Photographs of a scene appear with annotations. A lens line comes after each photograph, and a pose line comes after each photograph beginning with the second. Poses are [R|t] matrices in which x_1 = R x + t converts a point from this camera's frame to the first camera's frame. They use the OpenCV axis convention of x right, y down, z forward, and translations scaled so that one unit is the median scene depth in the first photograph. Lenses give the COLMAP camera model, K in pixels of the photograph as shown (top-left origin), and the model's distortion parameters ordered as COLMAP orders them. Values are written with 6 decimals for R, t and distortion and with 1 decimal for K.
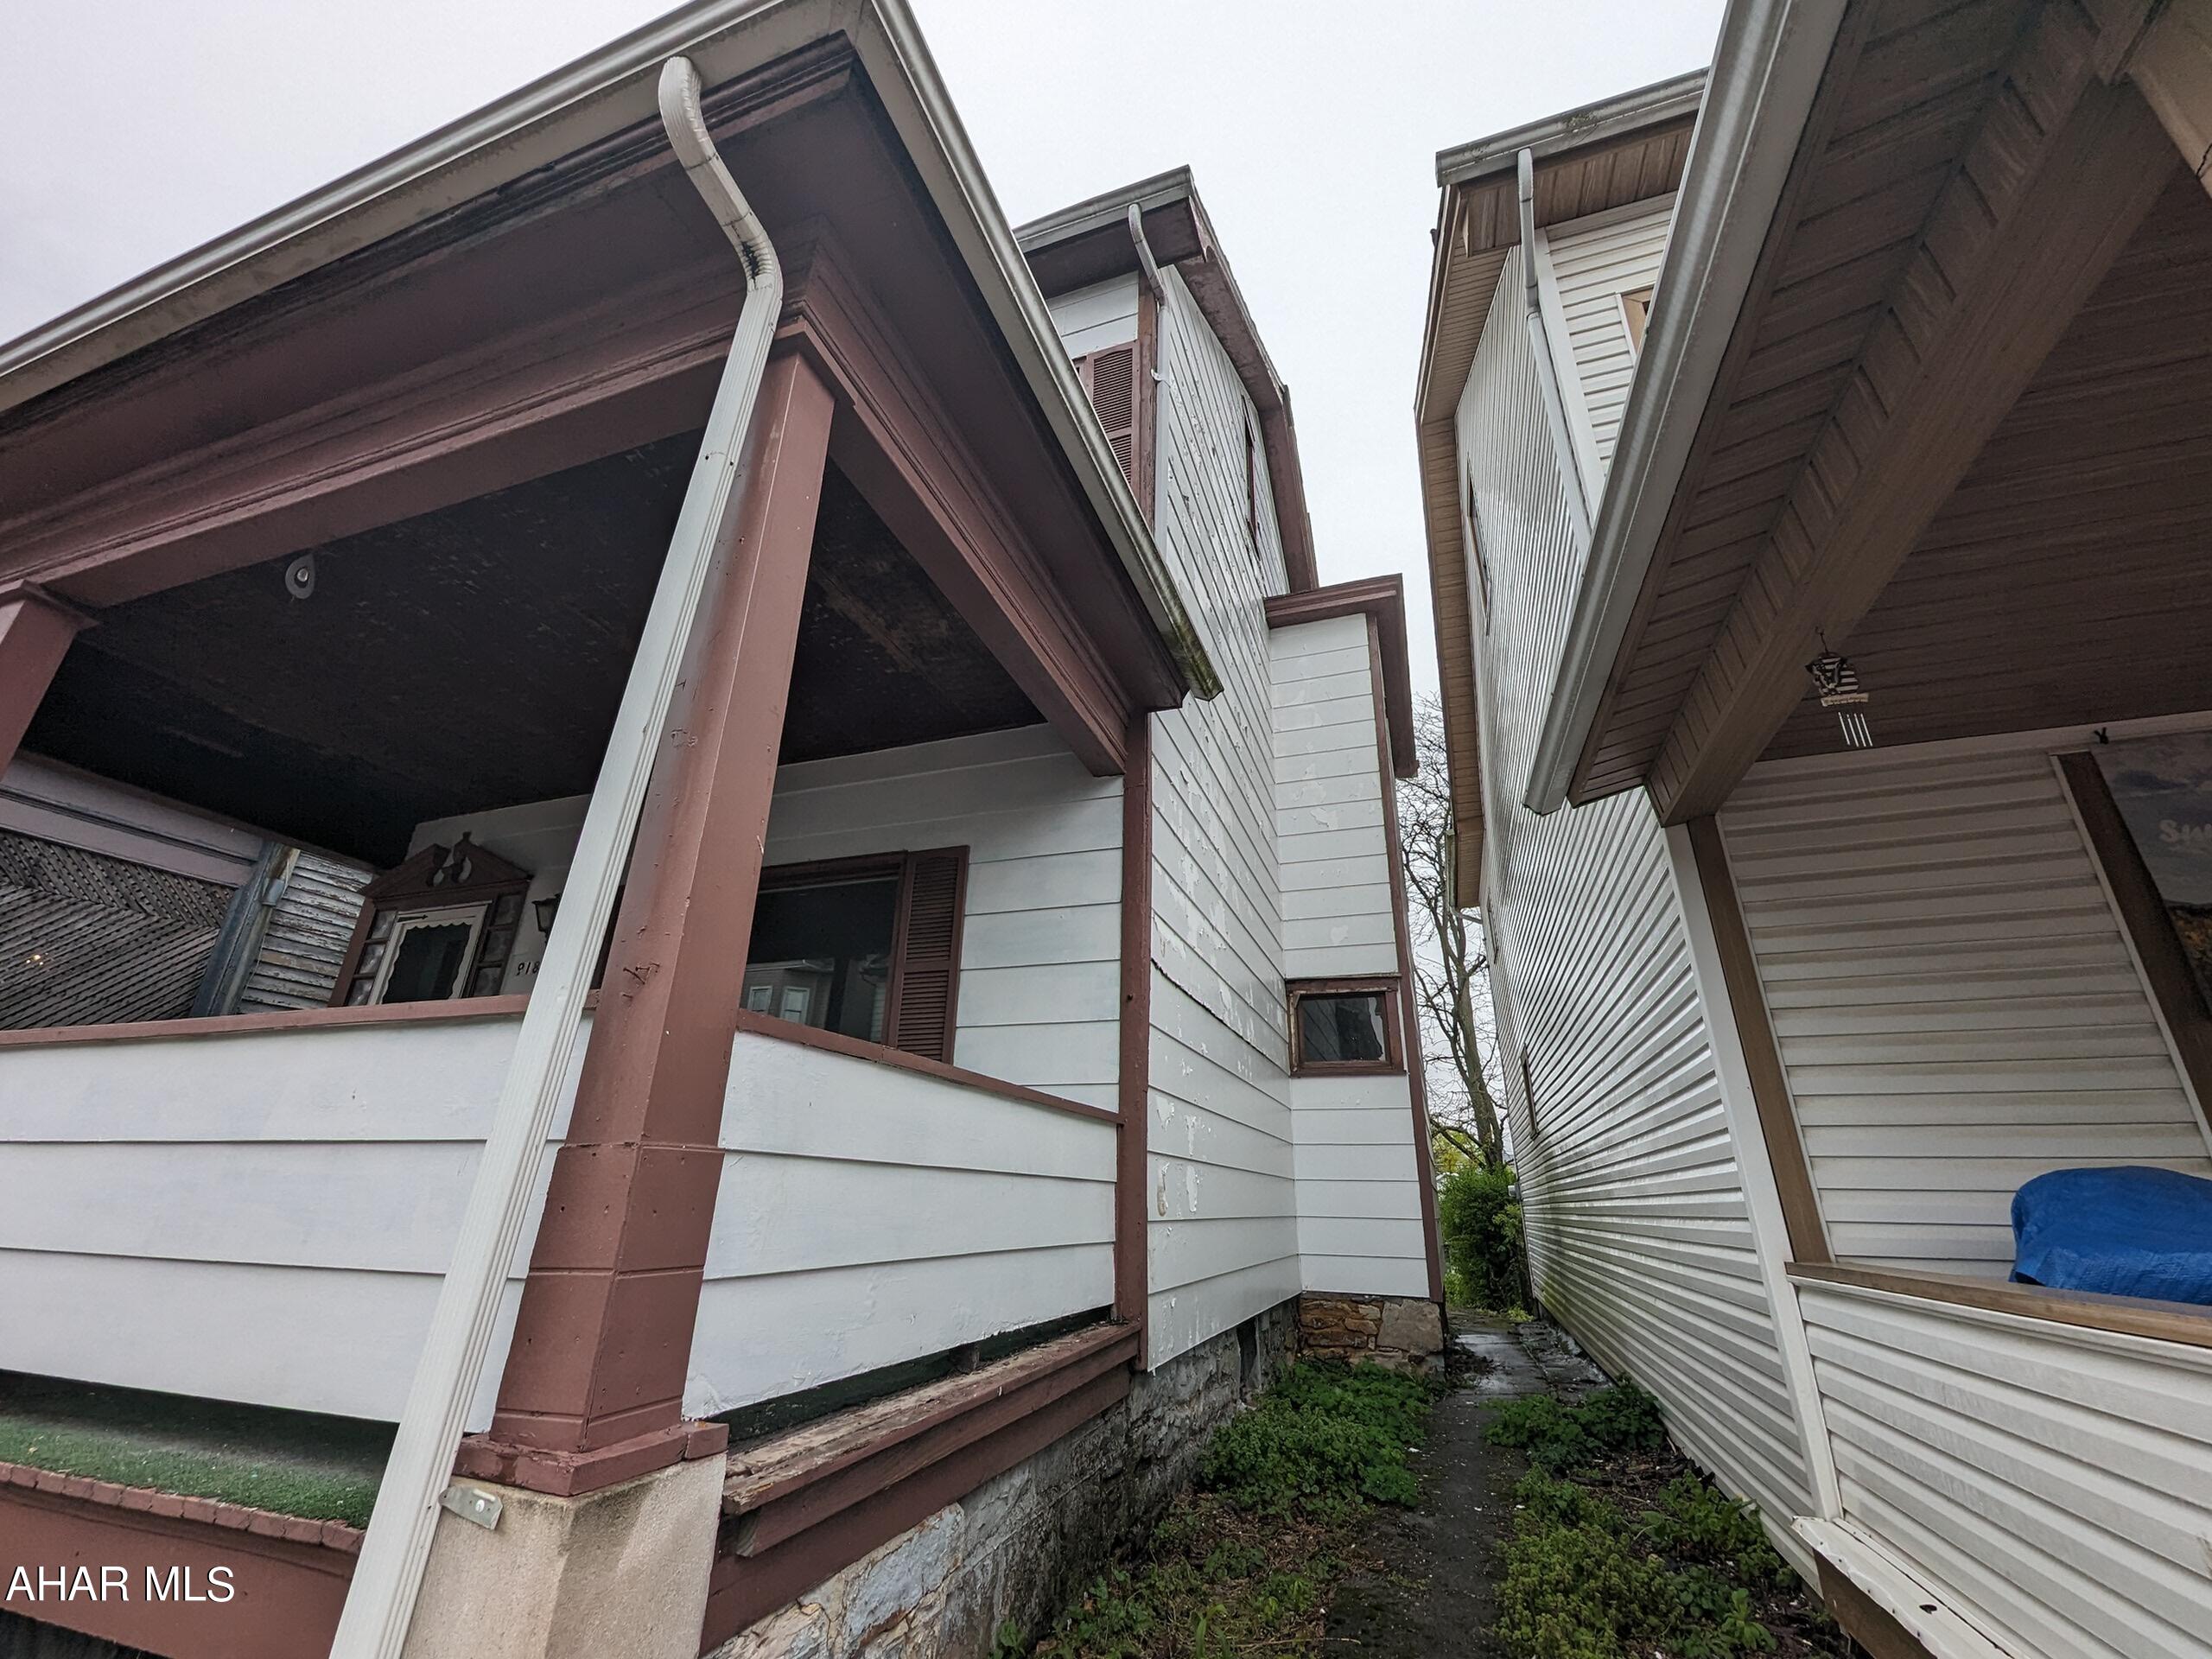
lens RADIAL K [[917.8, 0, 1137.5], [0, 917.8, 824.2], [0, 0, 1]] dist [-0.000209, -0.000829]
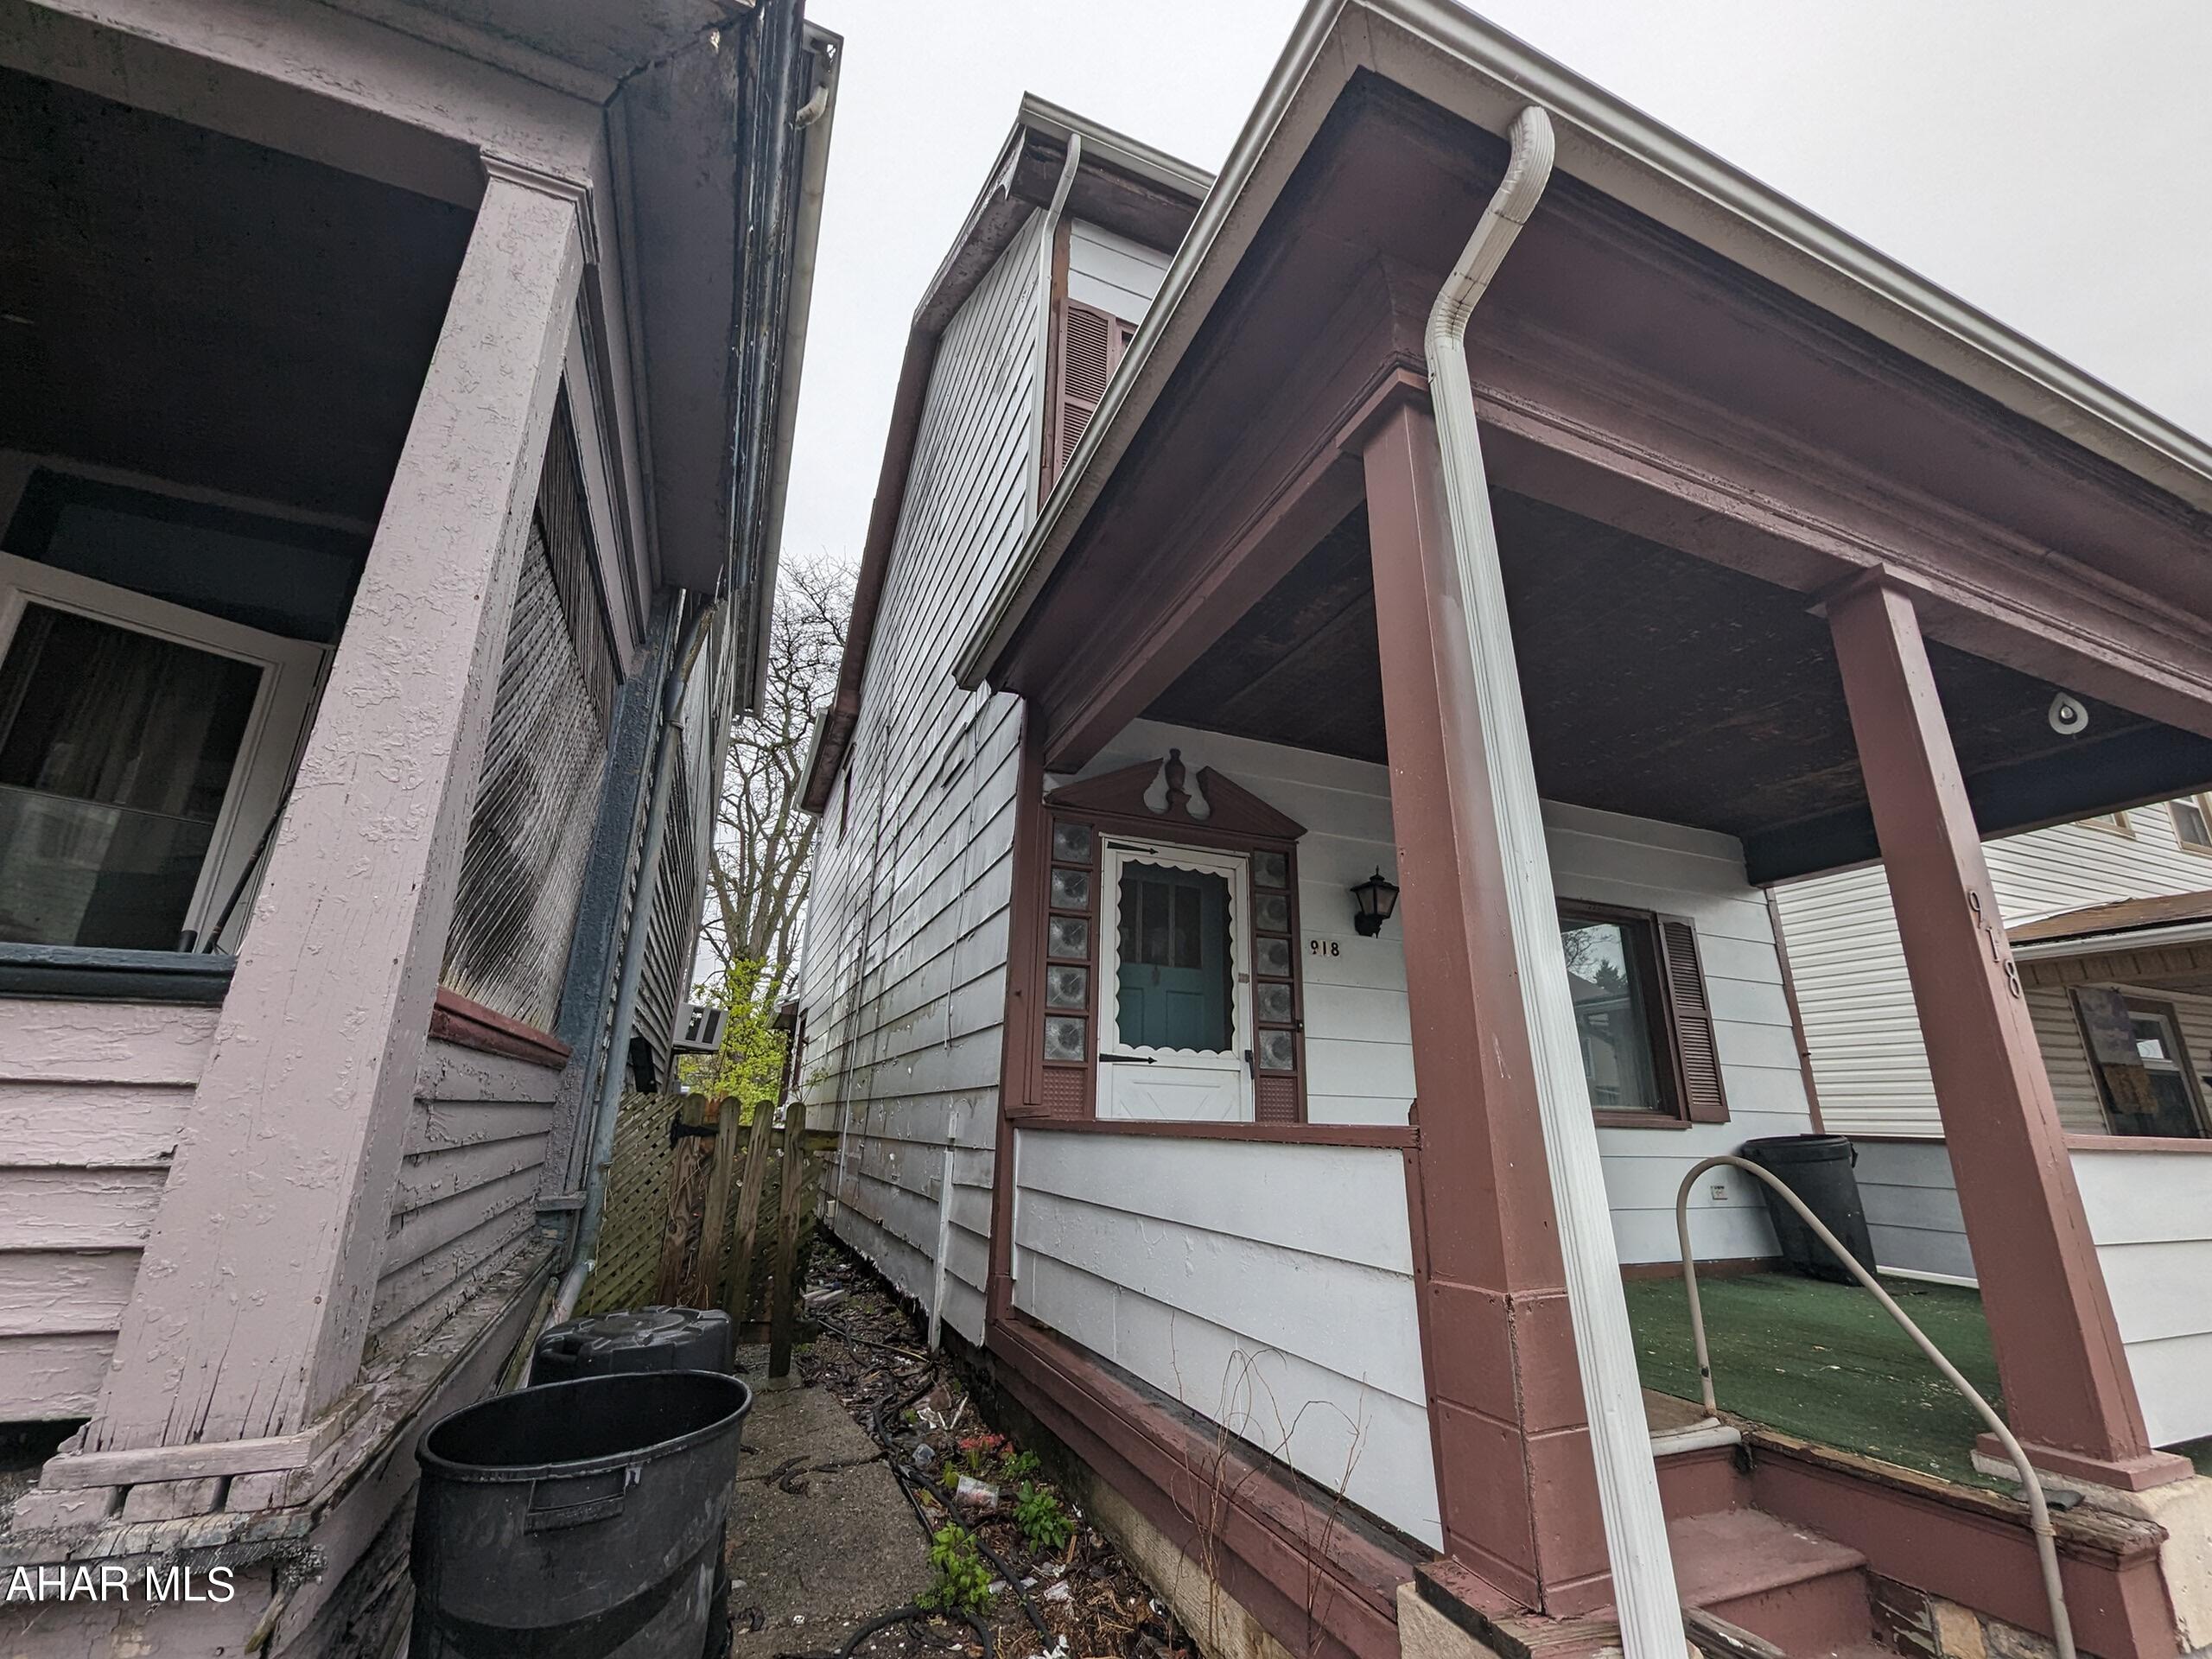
lens RADIAL K [[917.8, 0, 1127.6], [0, 917.8, 848.8], [0, 0, 1]] dist [-0.000209, -0.000829]
pose [[0.752058, 0.189034, 0.631407, -1.762754], [-0.262985, 0.964489, 0.024483, 0.117992], [-0.604357, -0.184464, 0.775065, 0.569610]]
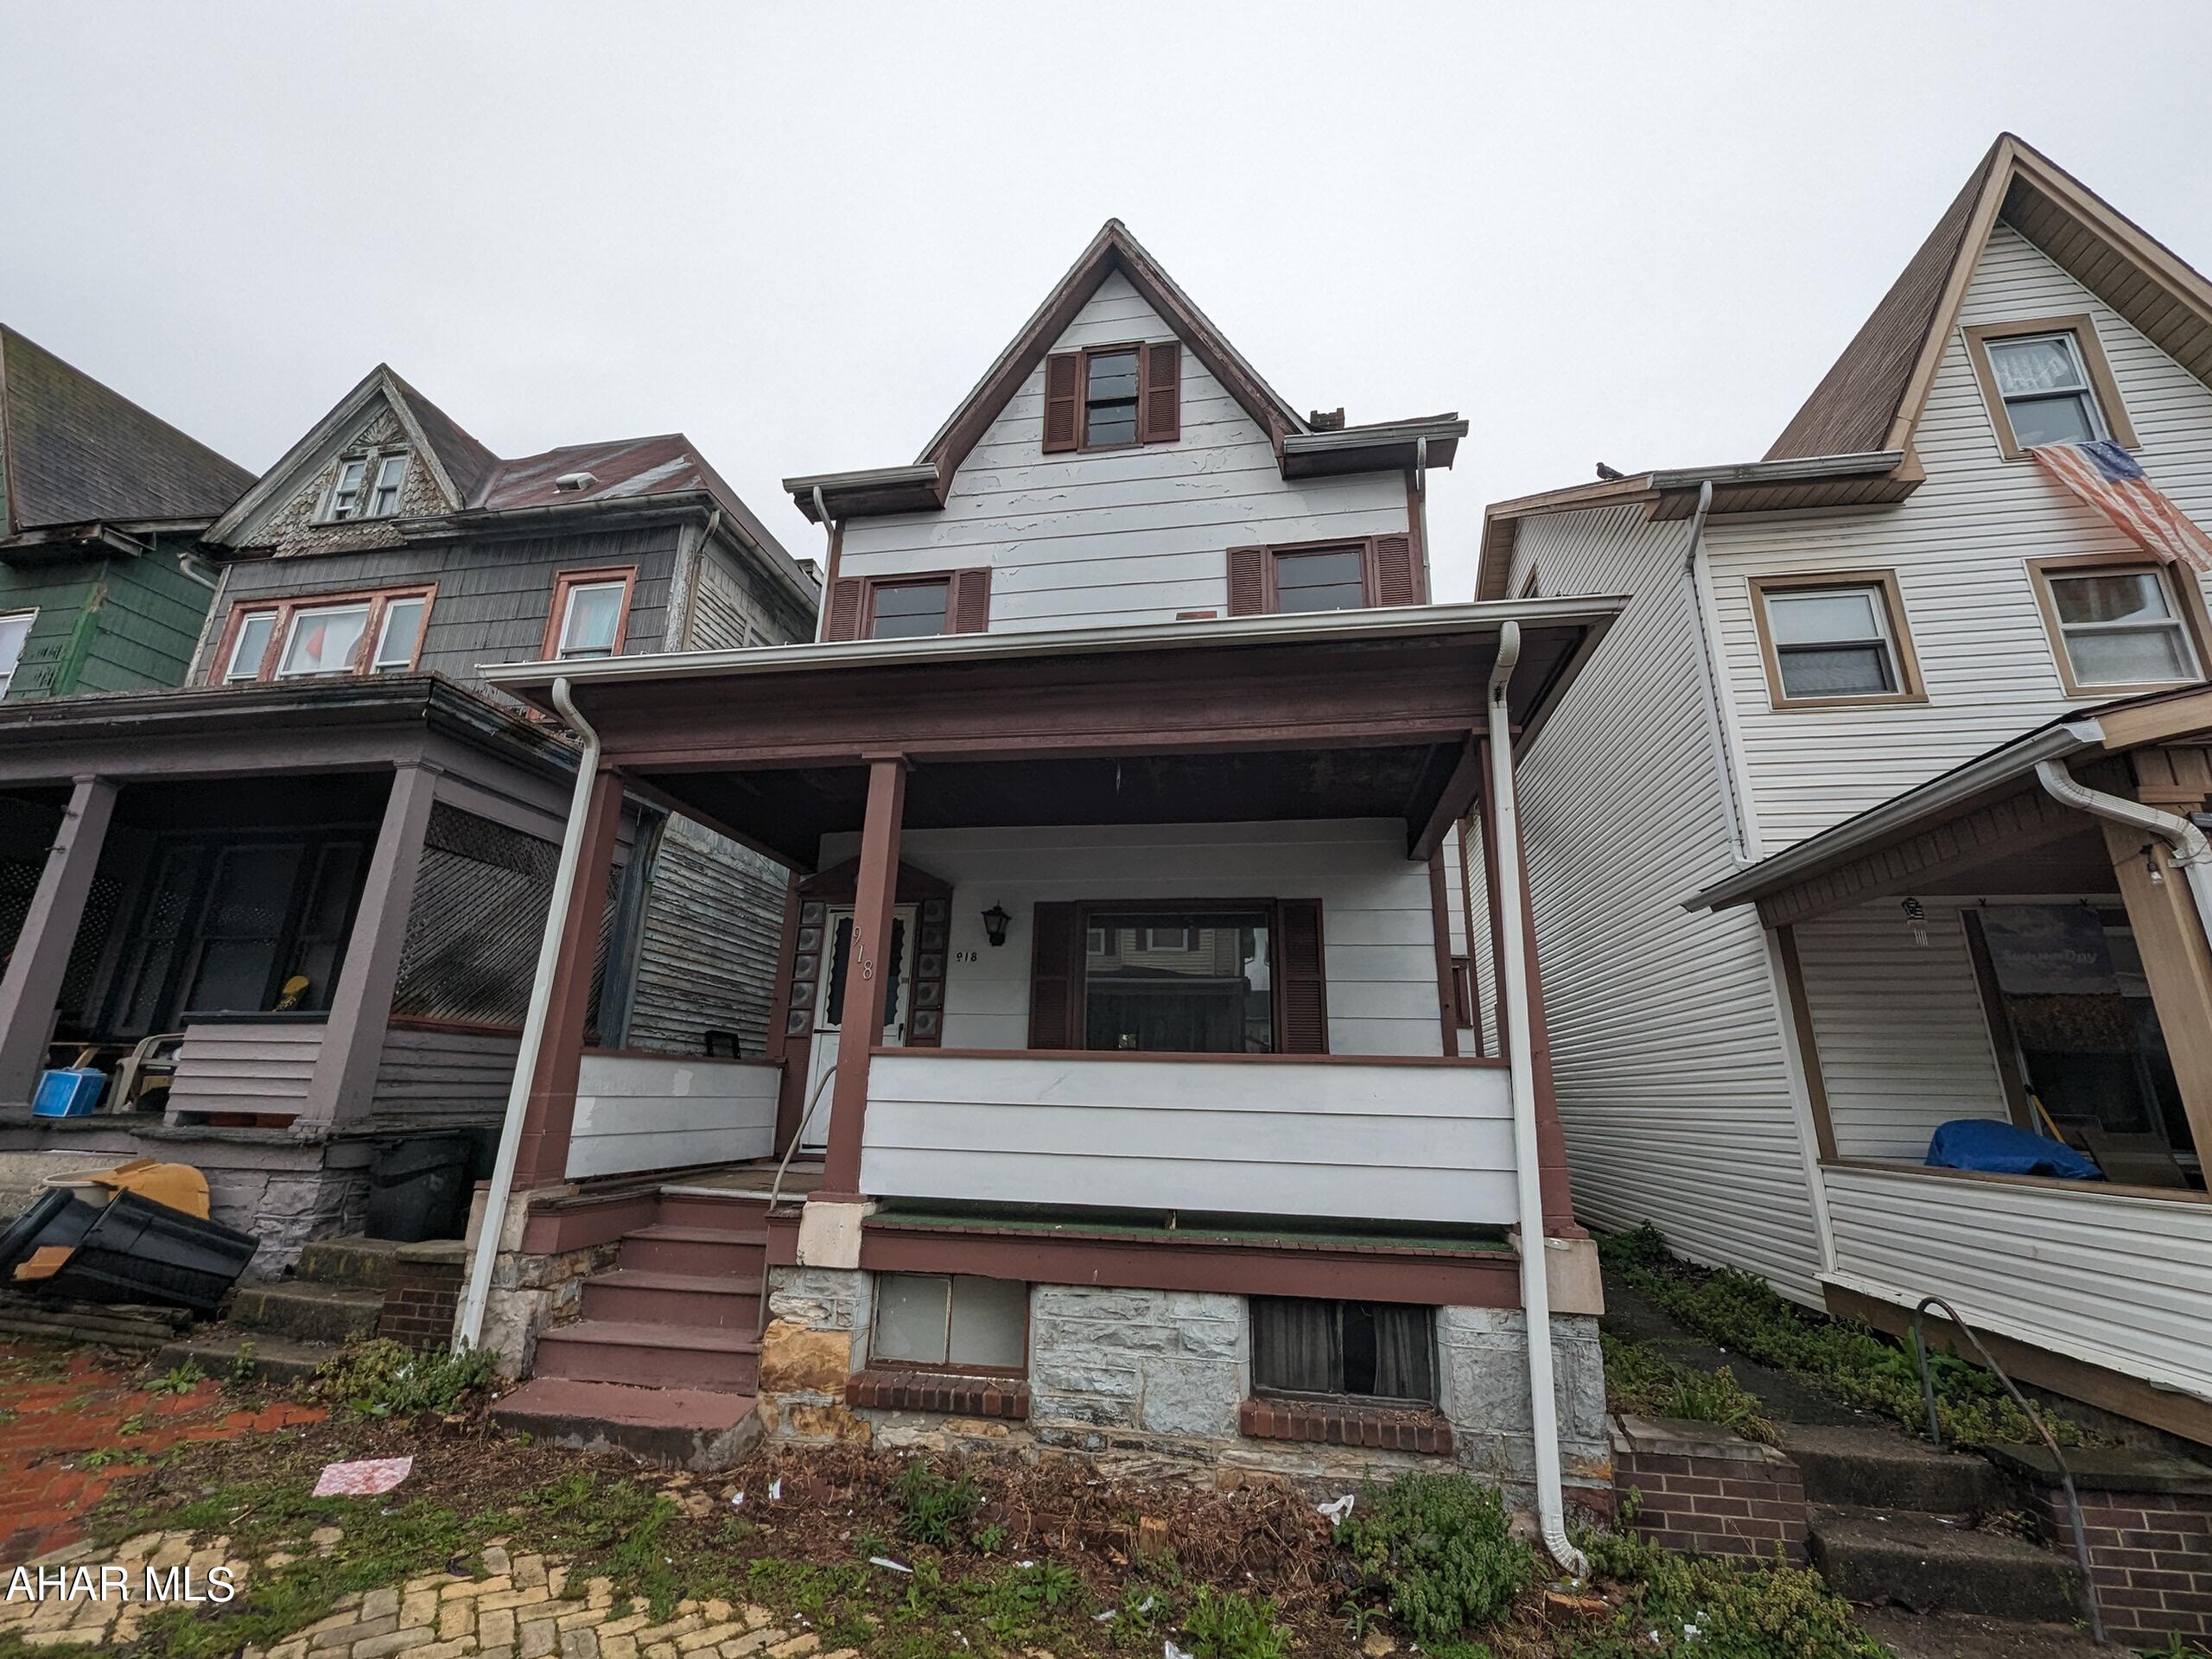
lens RADIAL K [[917.8, 0, 1119.9], [0, 917.8, 830.7], [0, 0, 1]] dist [-0.000209, -0.000829]
pose [[0.985254, 0.054402, 0.162219, -0.855097], [-0.072012, 0.991890, 0.104732, -0.249654], [-0.155205, -0.114870, 0.981181, -0.486252]]
